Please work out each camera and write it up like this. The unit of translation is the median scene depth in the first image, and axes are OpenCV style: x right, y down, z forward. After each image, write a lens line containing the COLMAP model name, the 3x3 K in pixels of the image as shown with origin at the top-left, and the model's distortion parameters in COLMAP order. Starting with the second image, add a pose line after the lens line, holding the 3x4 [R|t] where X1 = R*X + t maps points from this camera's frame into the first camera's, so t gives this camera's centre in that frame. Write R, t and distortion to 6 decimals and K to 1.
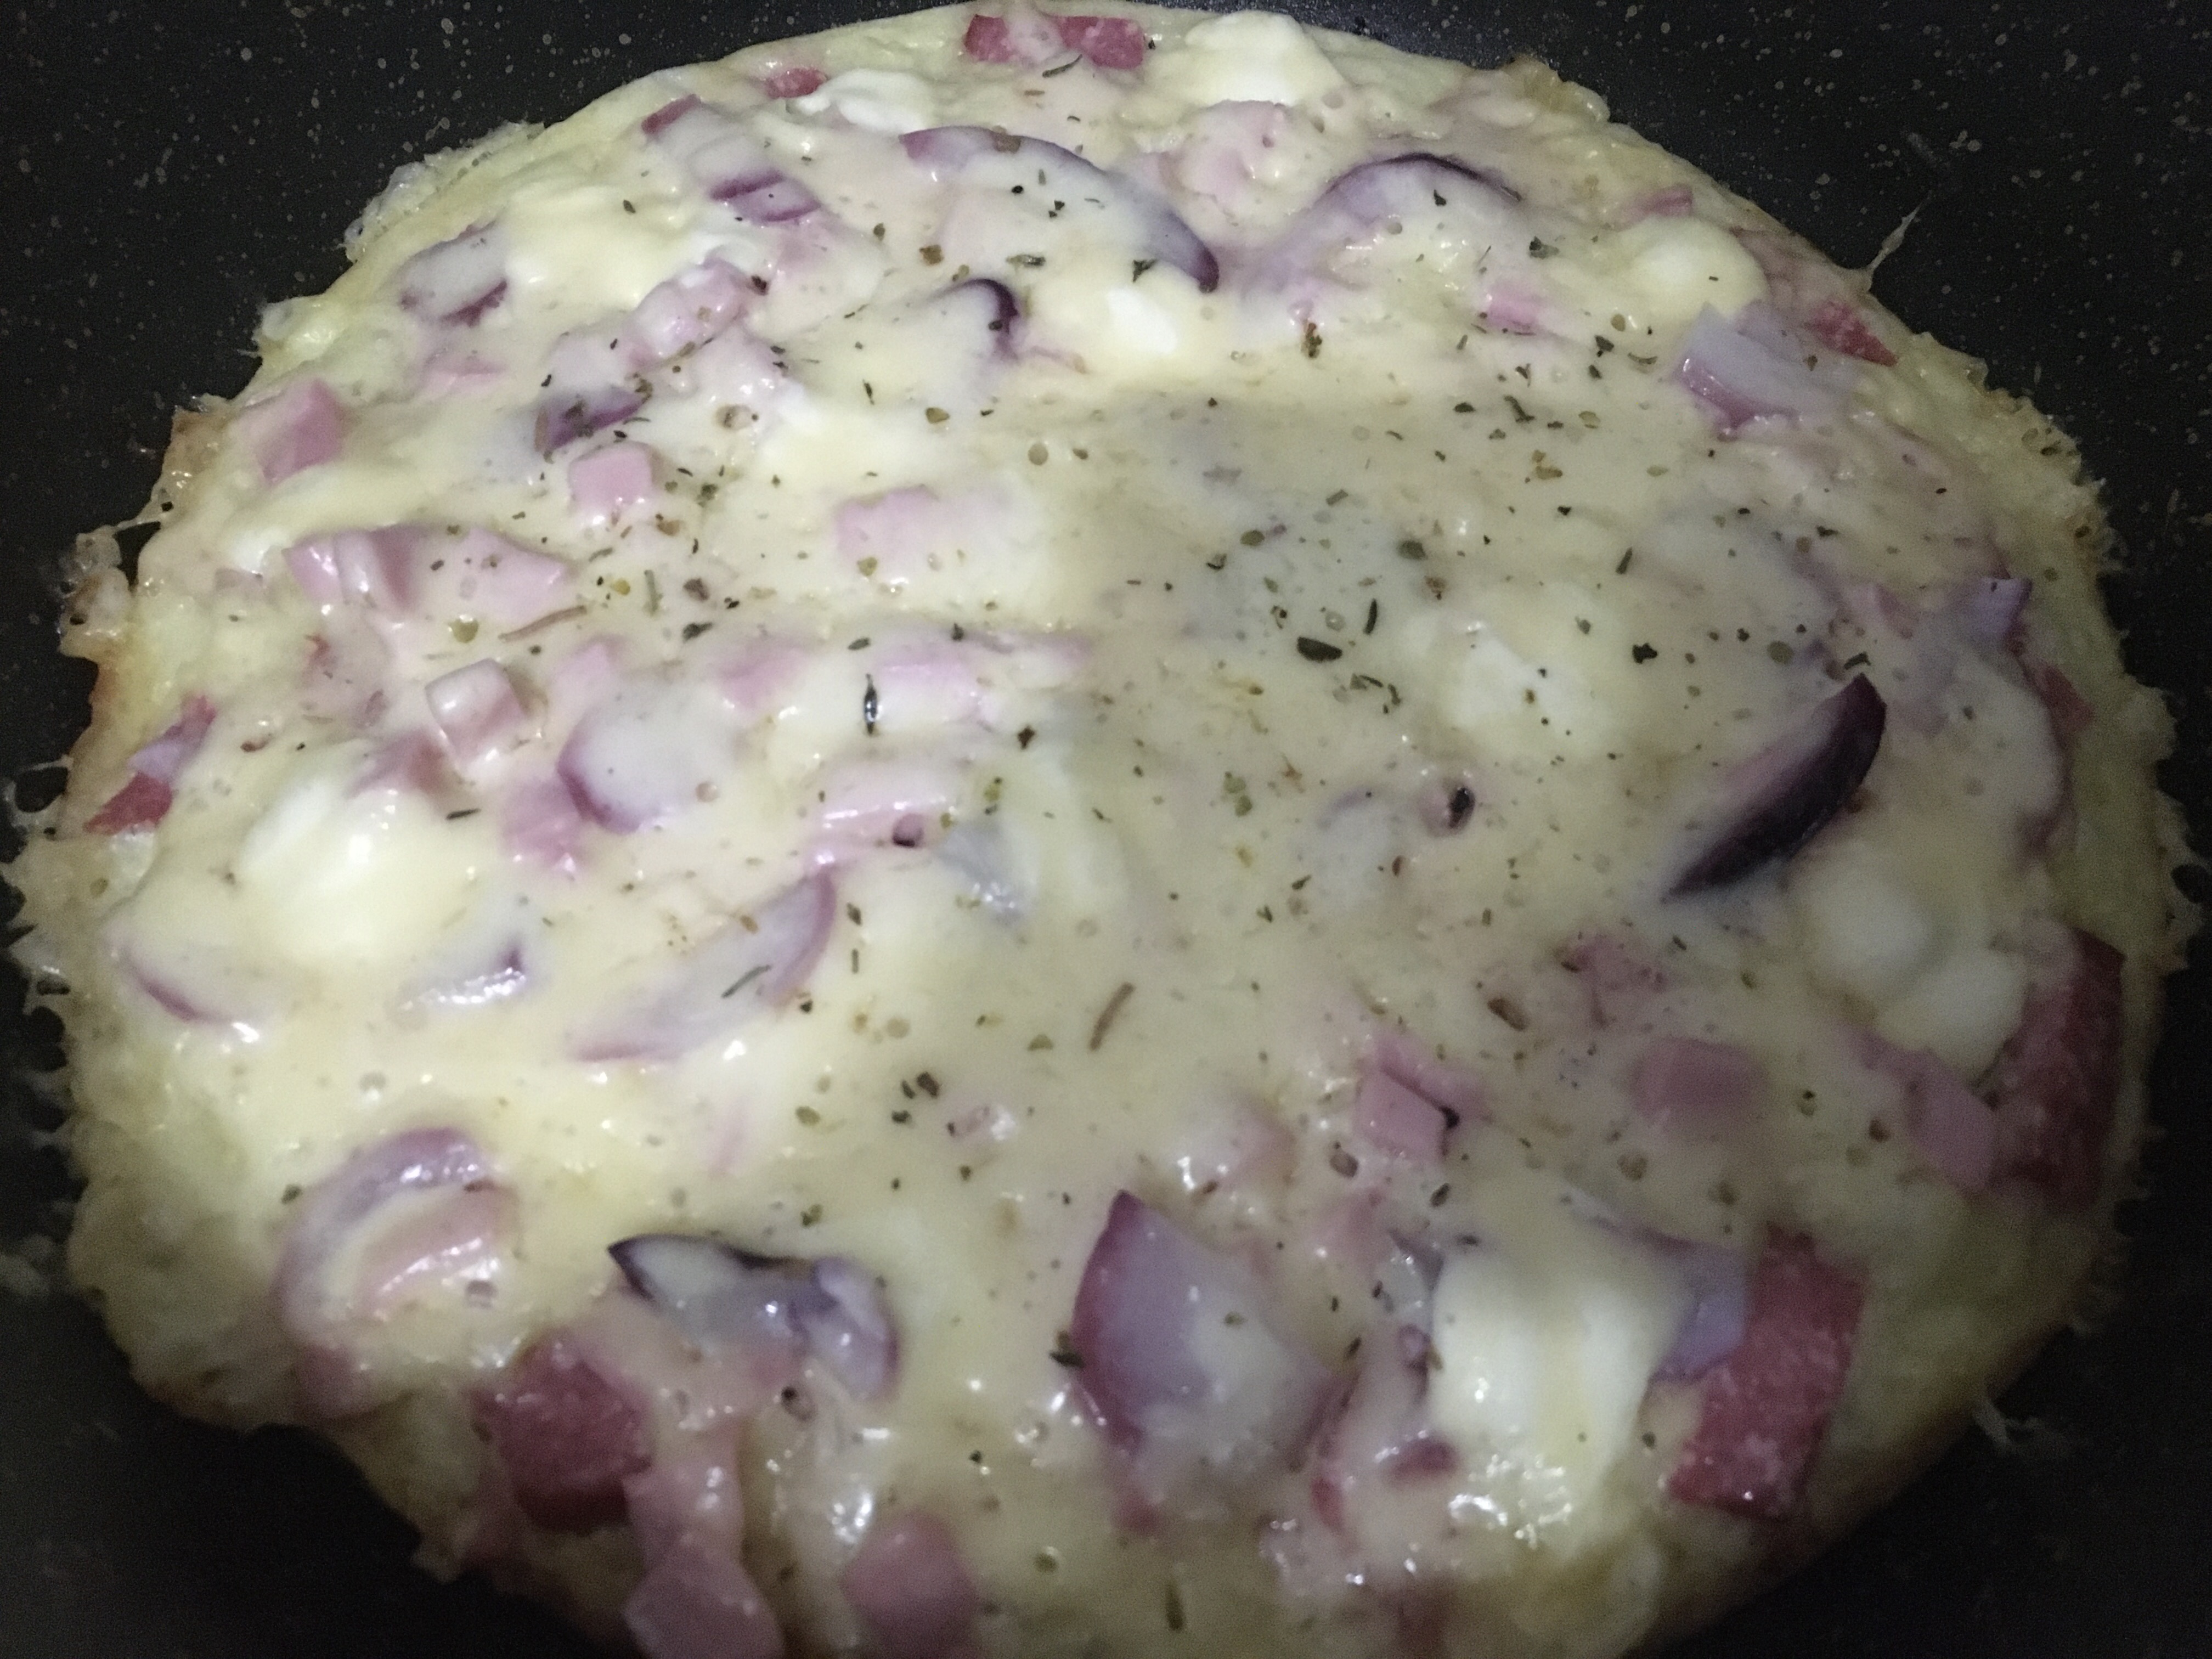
lens RADIAL K [[1900.0, 0, 1106.0], [0, 1900.0, 829.5], [0, 0, 1]] dist [0.079579, -0.122659]
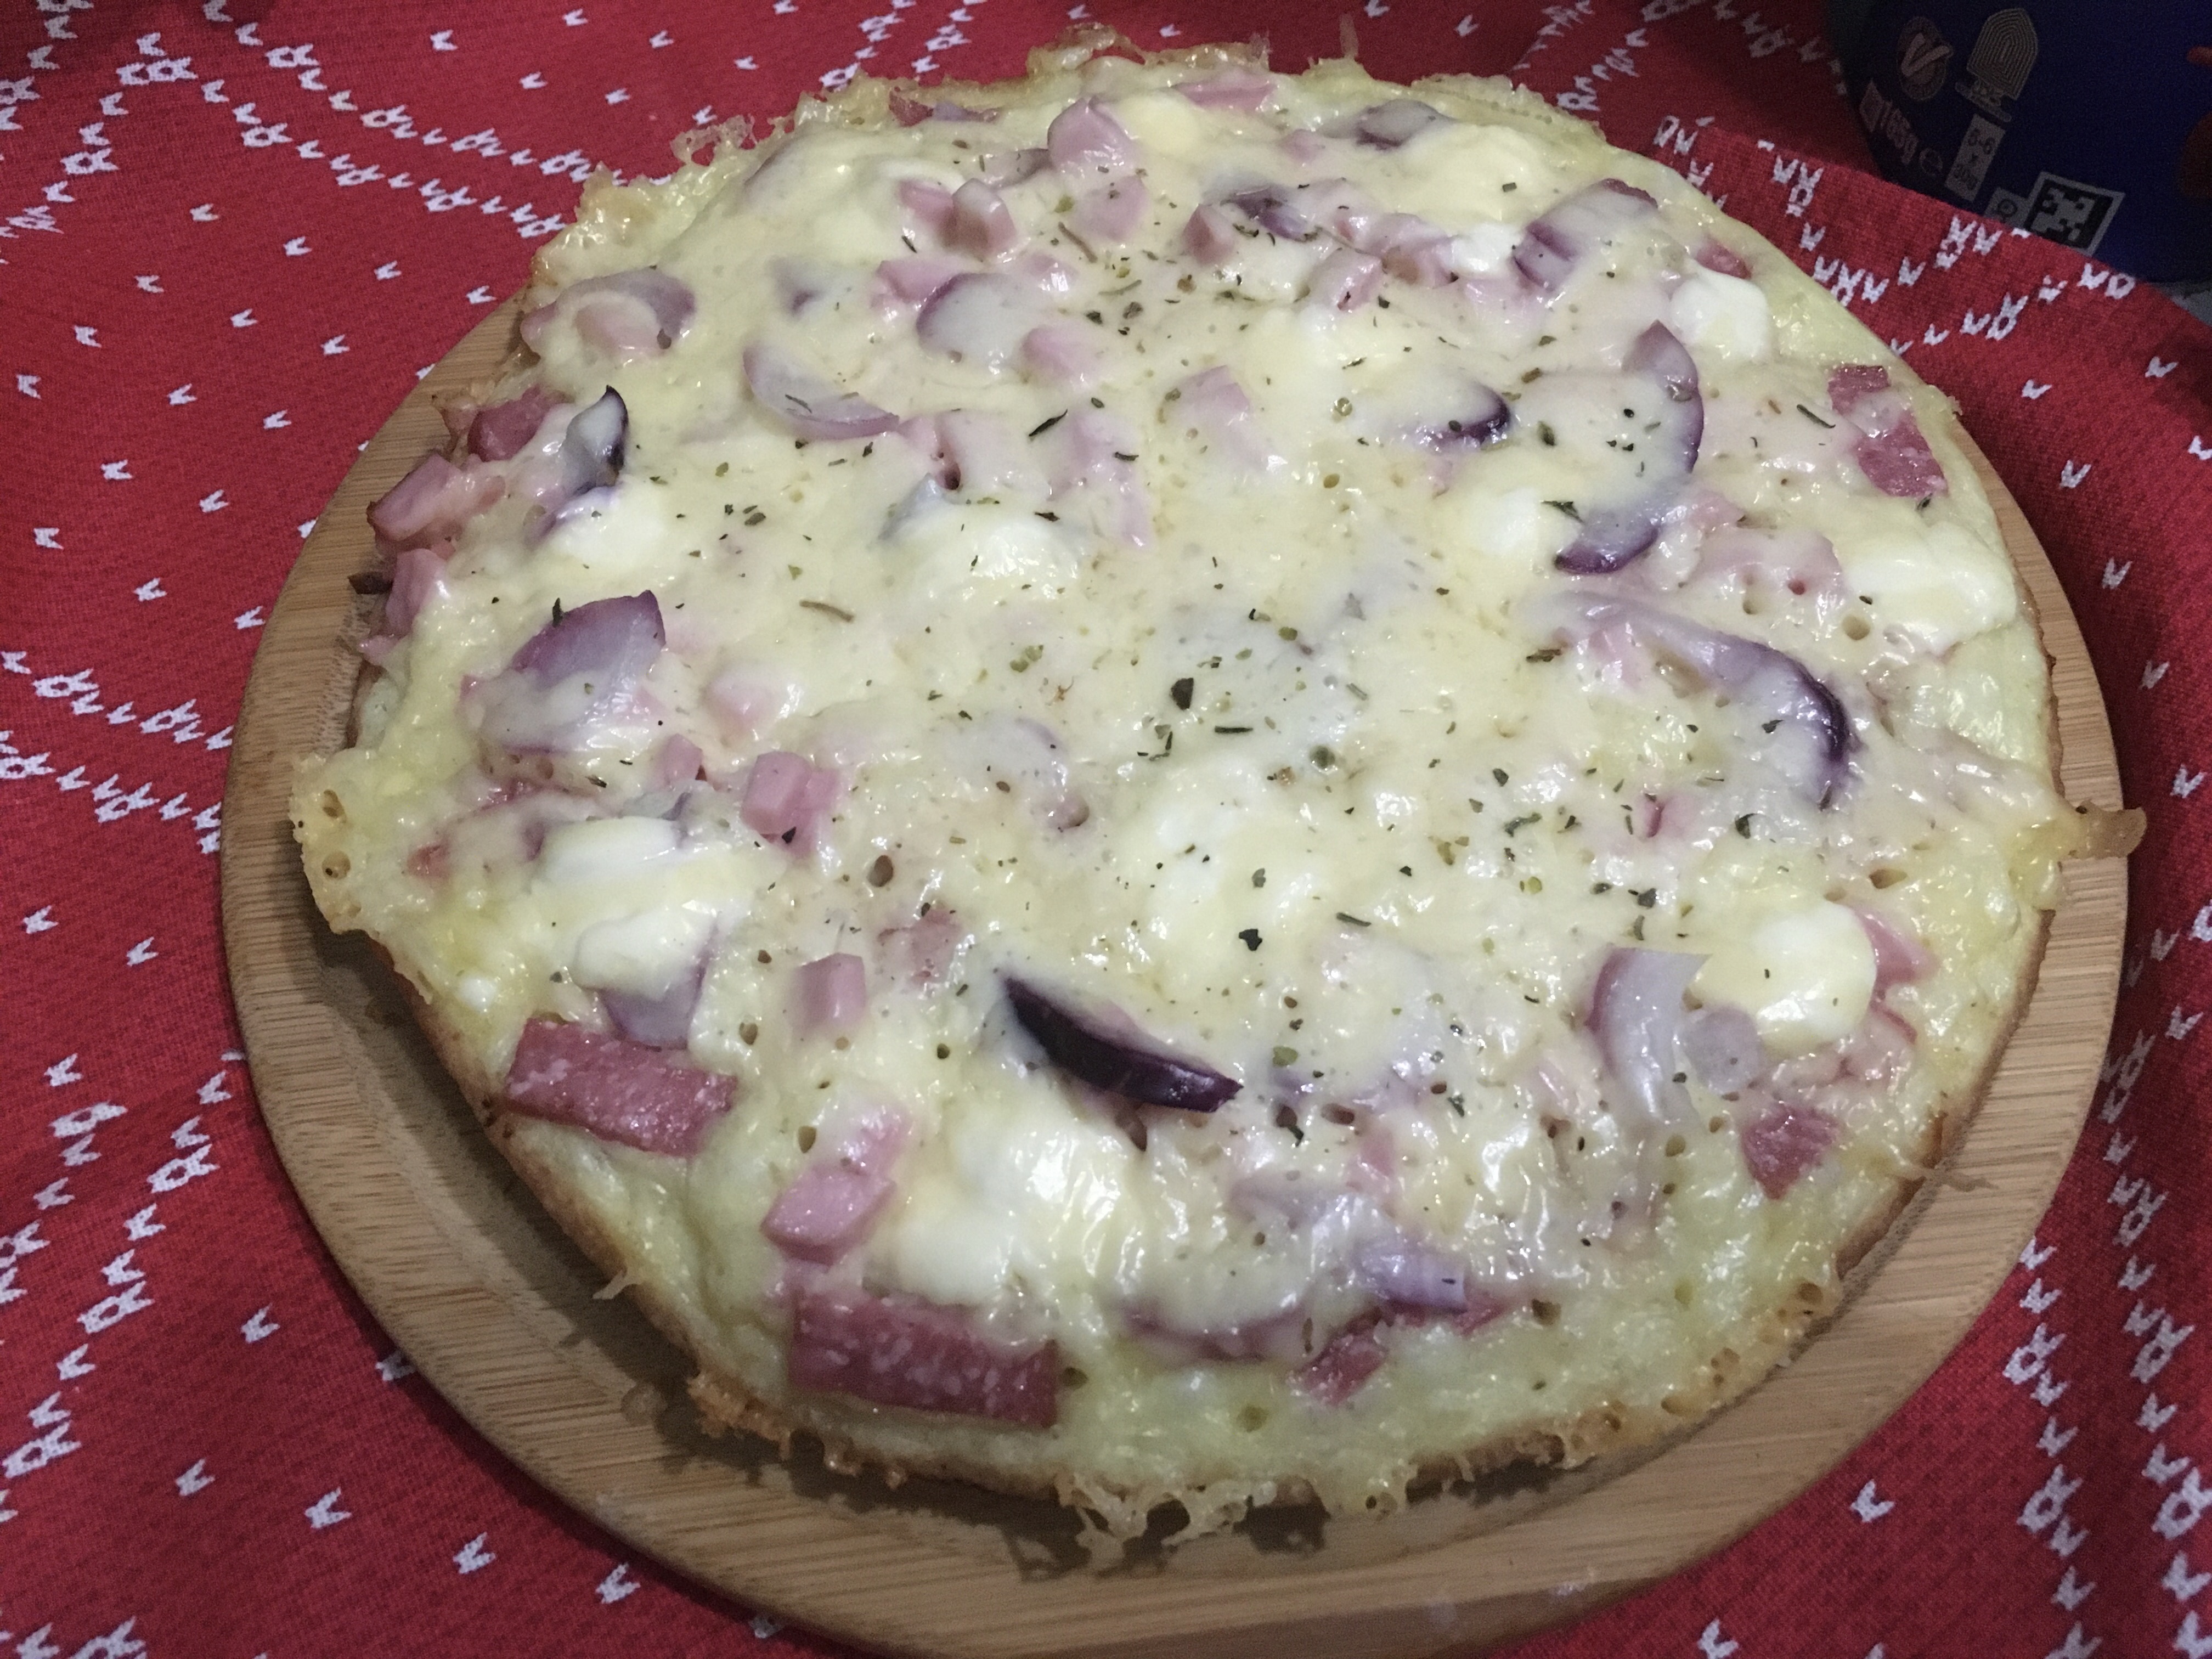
lens RADIAL K [[1922.2, 0, 1106.0], [0, 1922.2, 829.5], [0, 0, 1]] dist [0.073505, -0.114410]
pose [[0.181888, 0.820073, -0.542583, 0.774193], [-0.840294, 0.416210, 0.347382, -0.409619], [0.510707, 0.392745, 0.764807, 0.103811]]
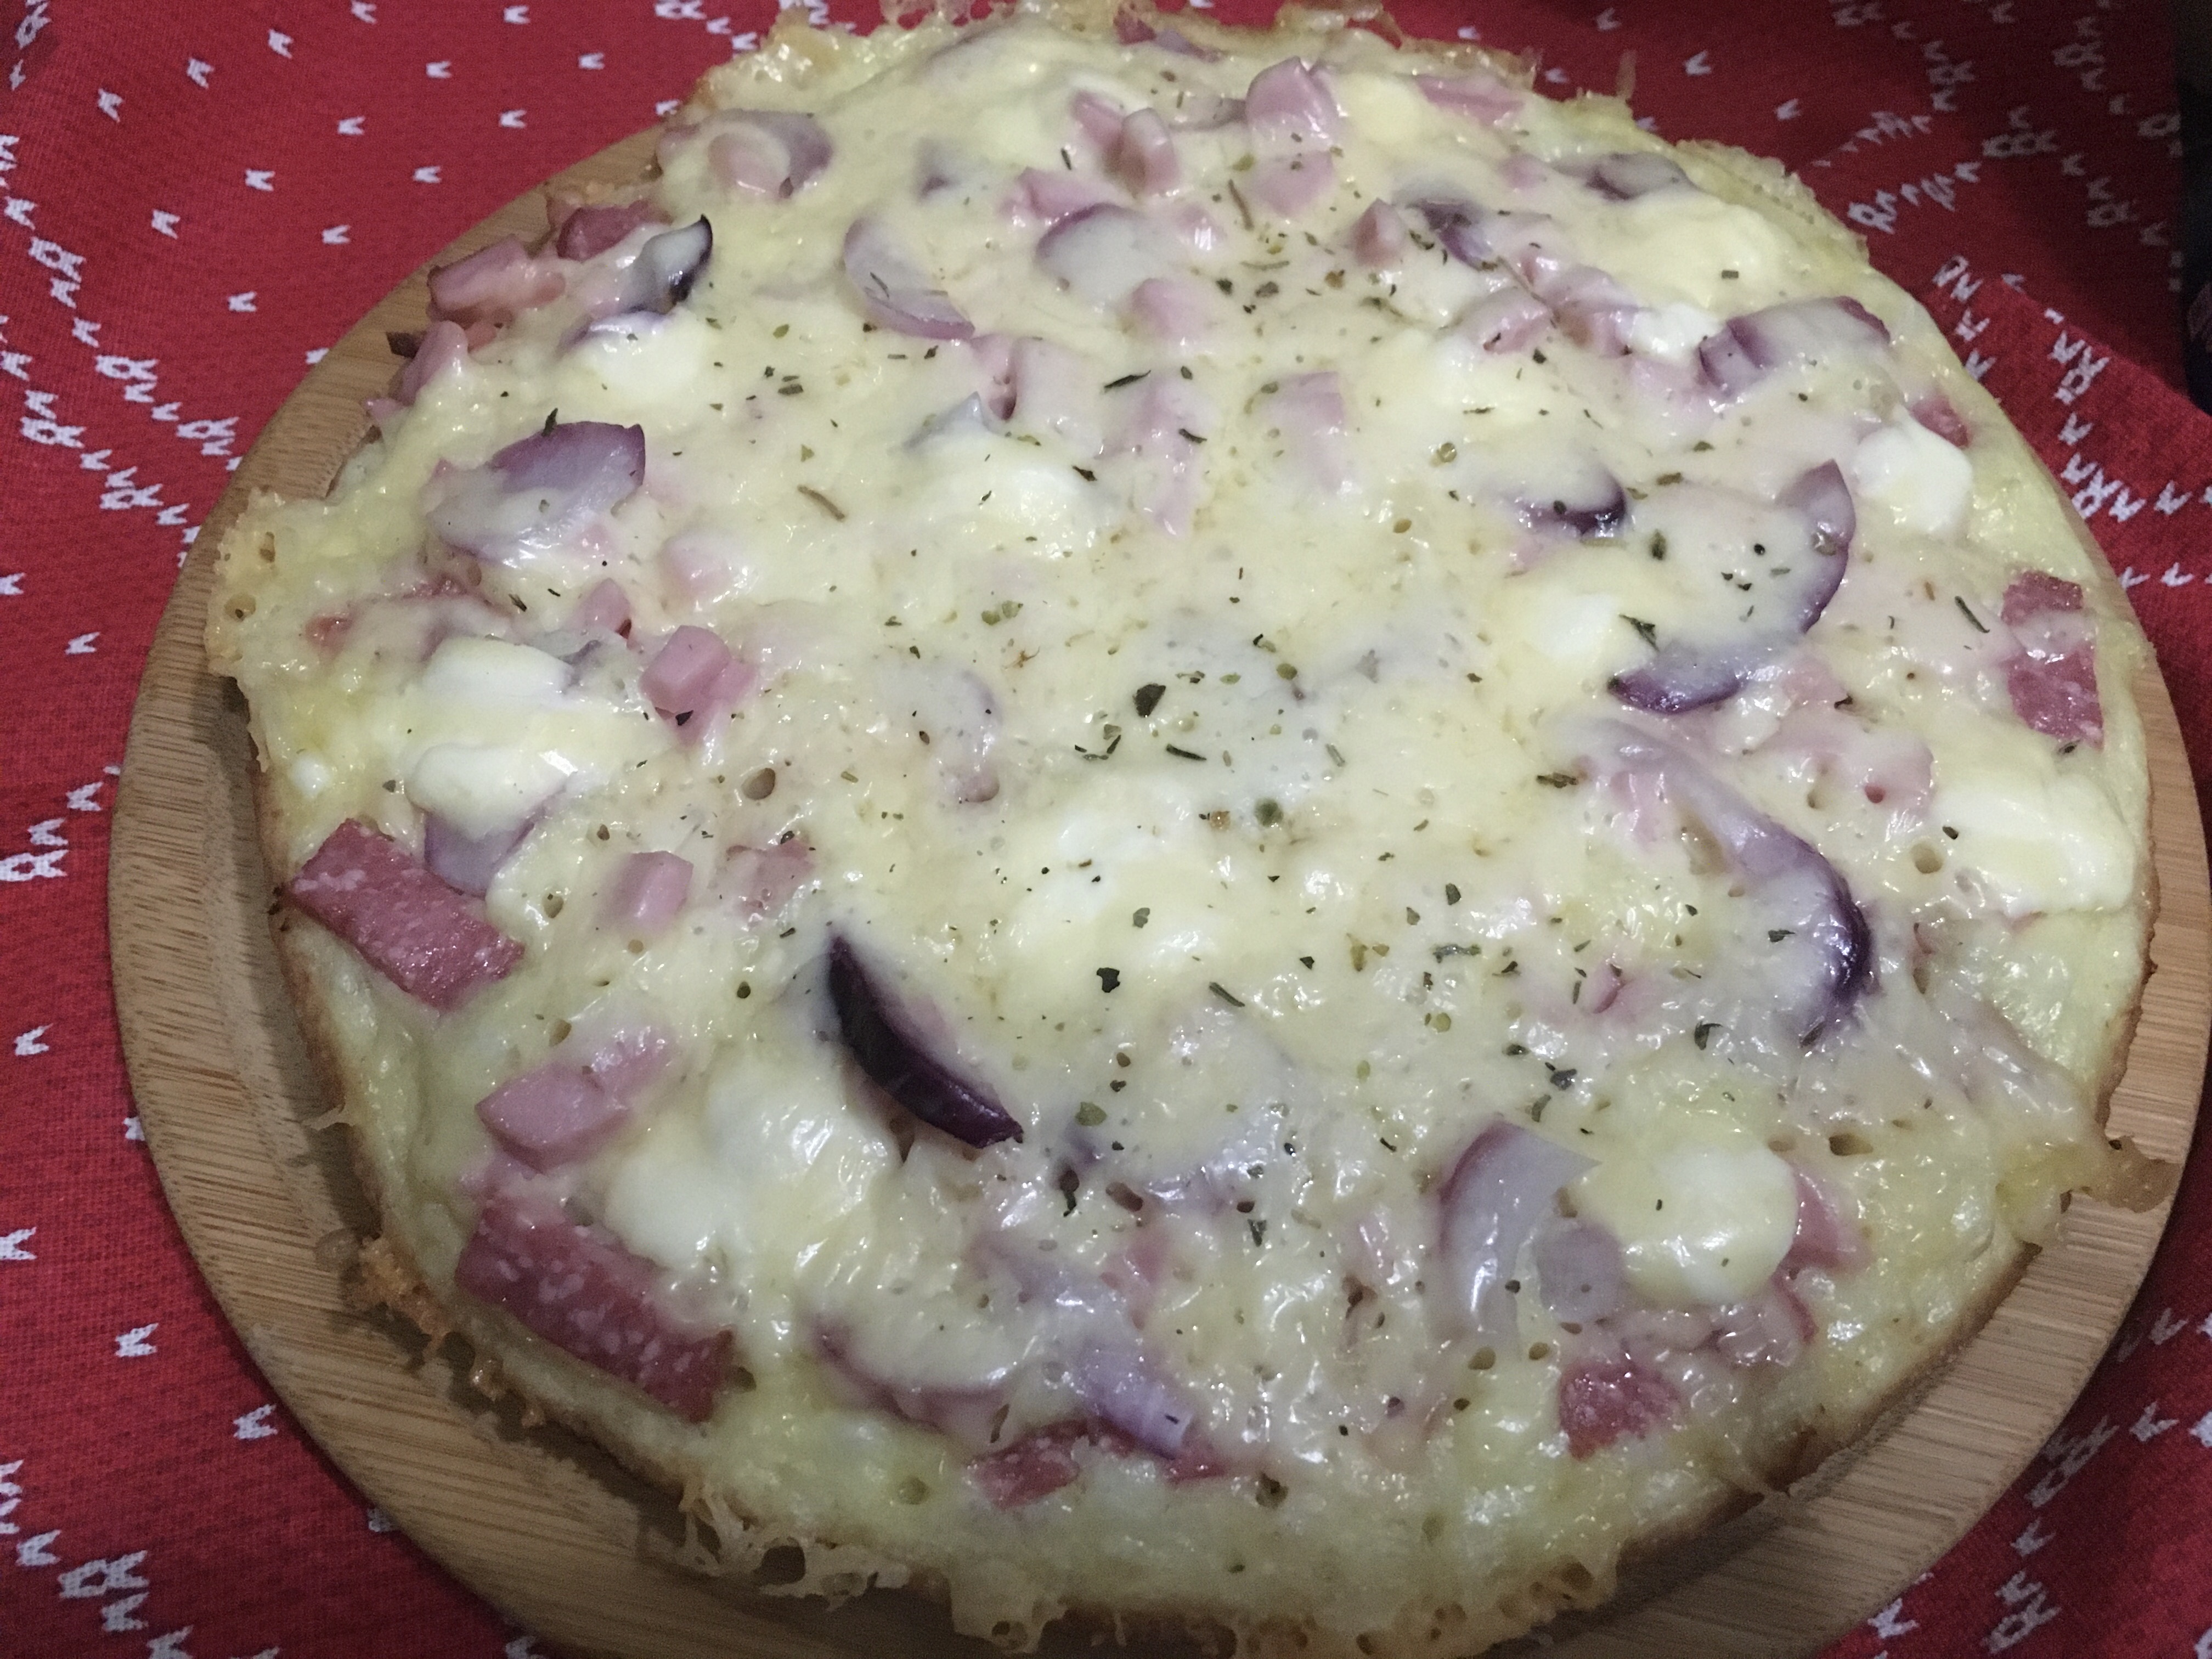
lens RADIAL K [[1928.3, 0, 1106.0], [0, 1928.3, 829.5], [0, 0, 1]] dist [0.078287, -0.142499]
pose [[-0.144642, 0.824671, -0.546806, 0.721395], [-0.876153, 0.150062, 0.458080, -0.524974], [0.459820, 0.545343, 0.700833, 0.271867]]
